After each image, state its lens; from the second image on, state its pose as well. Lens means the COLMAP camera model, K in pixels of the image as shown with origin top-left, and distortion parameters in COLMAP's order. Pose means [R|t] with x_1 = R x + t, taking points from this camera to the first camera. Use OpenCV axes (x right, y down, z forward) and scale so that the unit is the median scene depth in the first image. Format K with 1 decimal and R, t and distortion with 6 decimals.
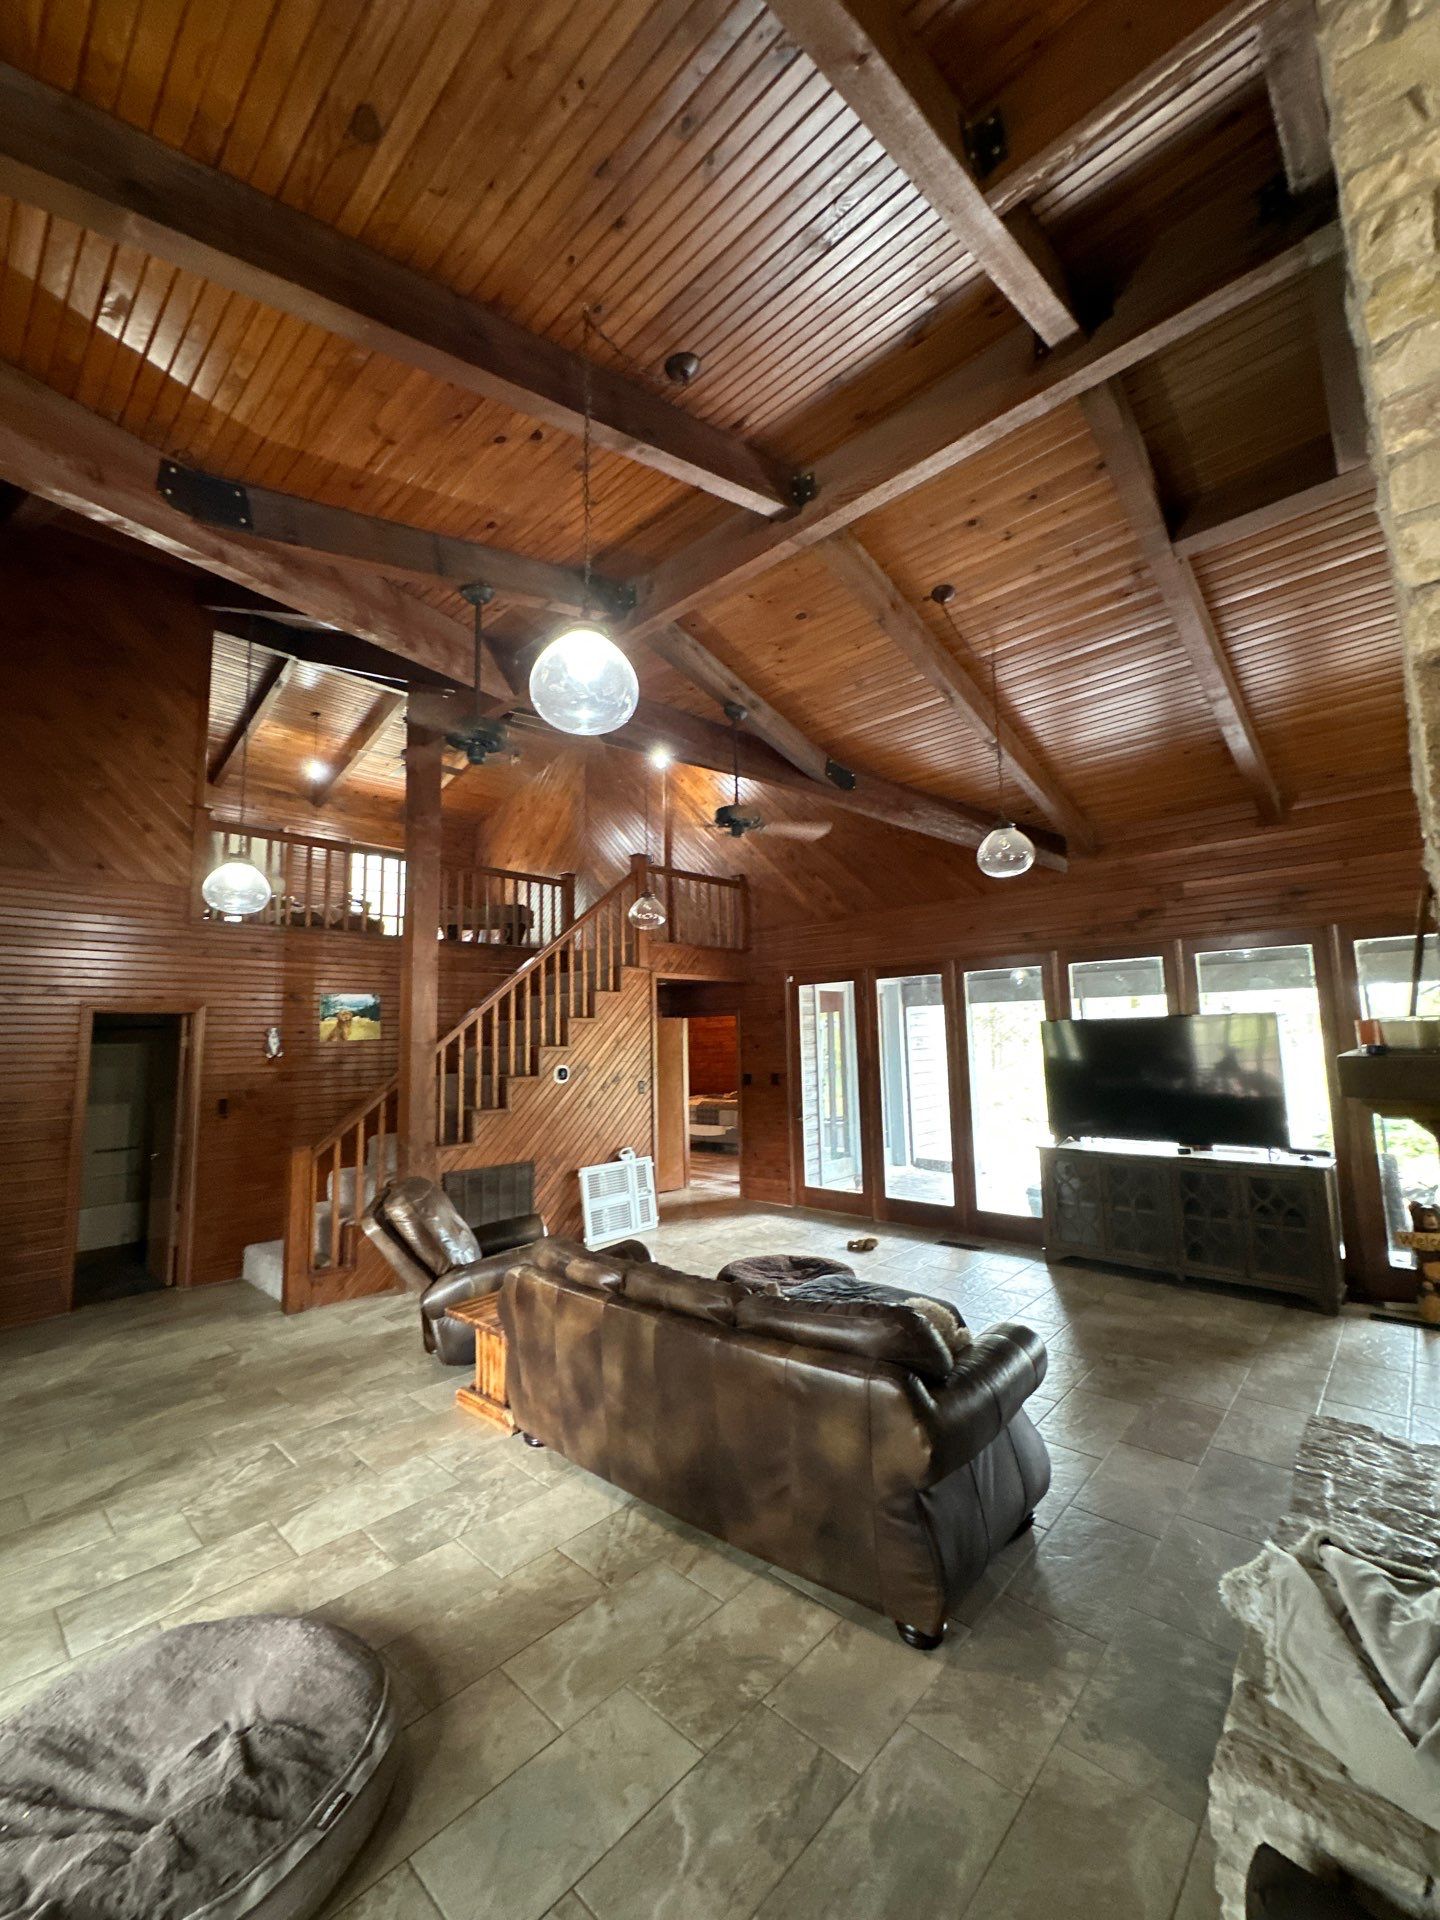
lens RADIAL K [[764.3, 0, 720.0], [0, 764.3, 960.0], [0, 0, 1]] dist [-0.000040, -0.001172]
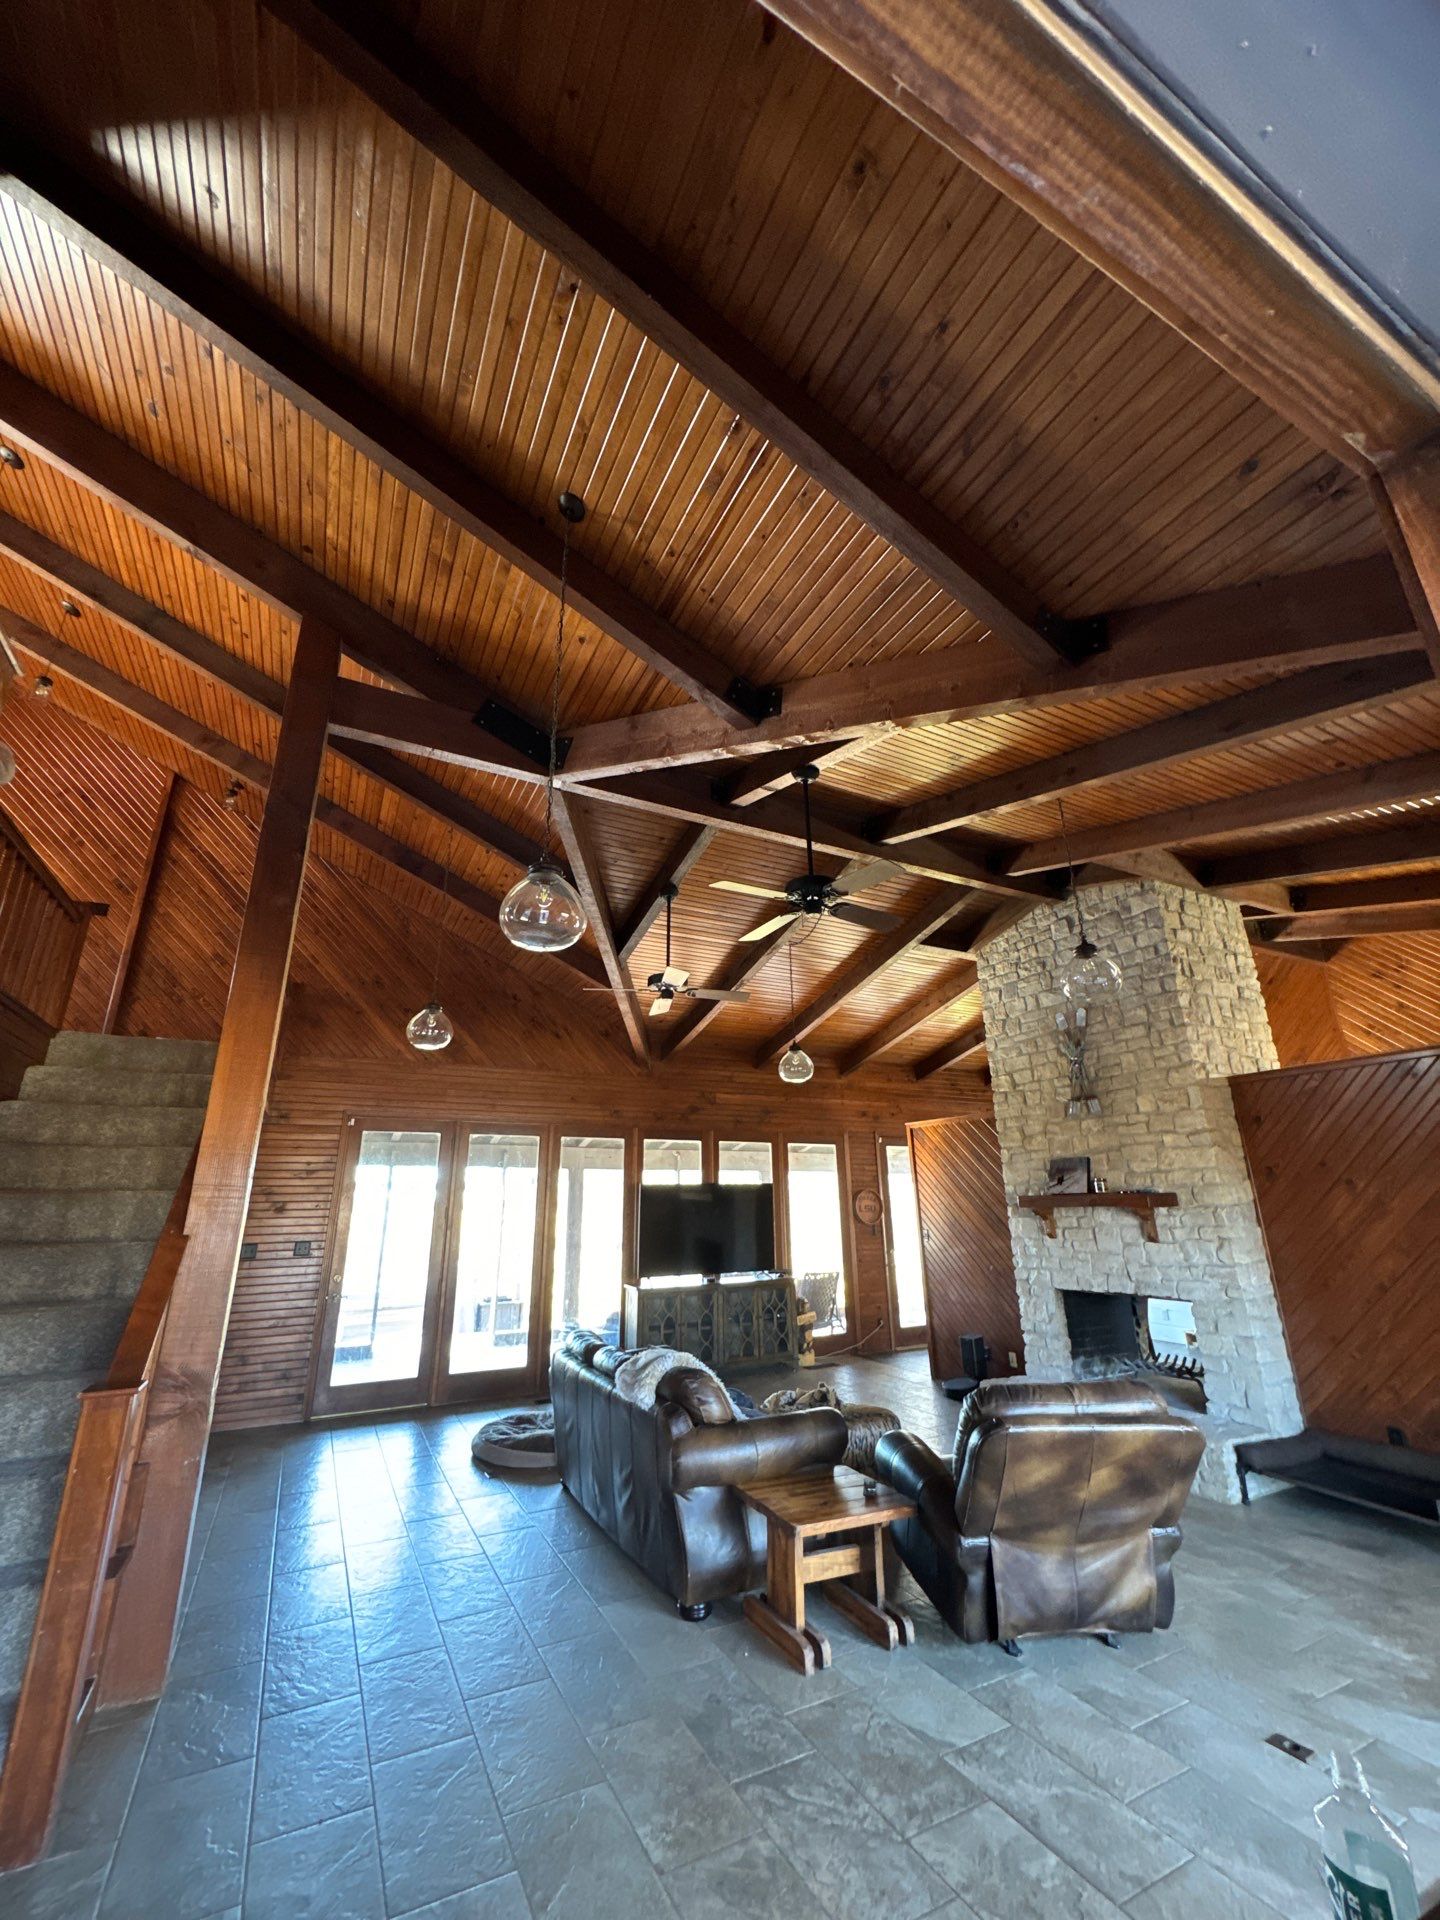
lens RADIAL K [[764.3, 0, 720.0], [0, 764.3, 960.0], [0, 0, 1]] dist [-0.000040, -0.001172]
pose [[0.345464, 0.305484, 0.887319, -0.905361], [-0.098984, 0.952120, -0.289256, 0.093396], [-0.933197, 0.012097, 0.359161, 0.495277]]
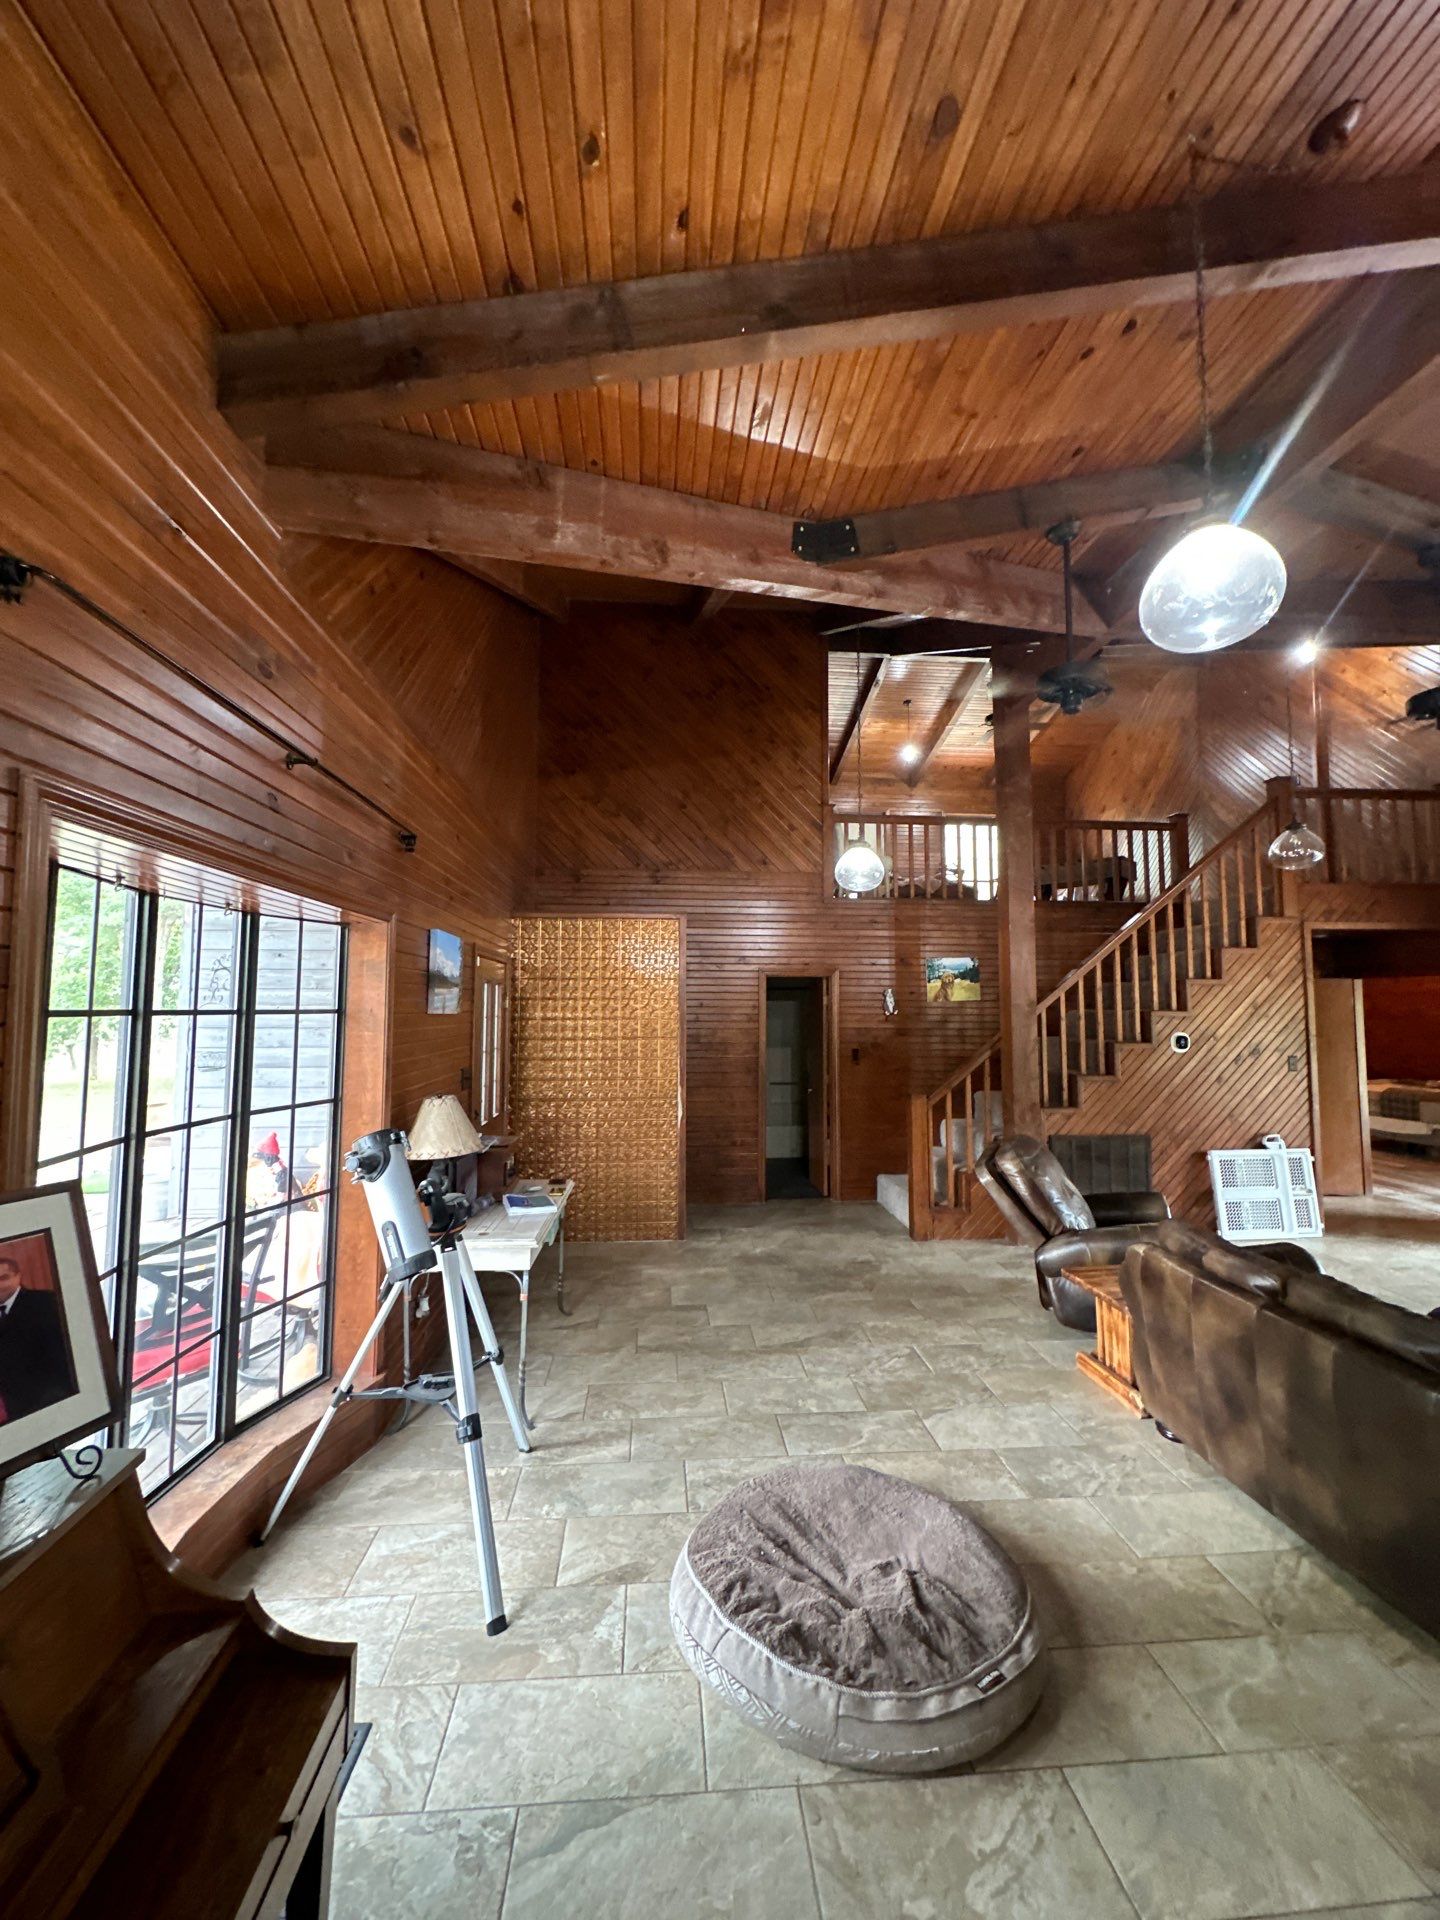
lens RADIAL K [[764.3, 0, 720.0], [0, 764.3, 960.0], [0, 0, 1]] dist [-0.000040, -0.001172]
pose [[0.740516, -0.021487, -0.671695, -0.007051], [0.054509, 0.998116, 0.028165, -0.000297], [0.669824, -0.057470, 0.740292, -0.012431]]
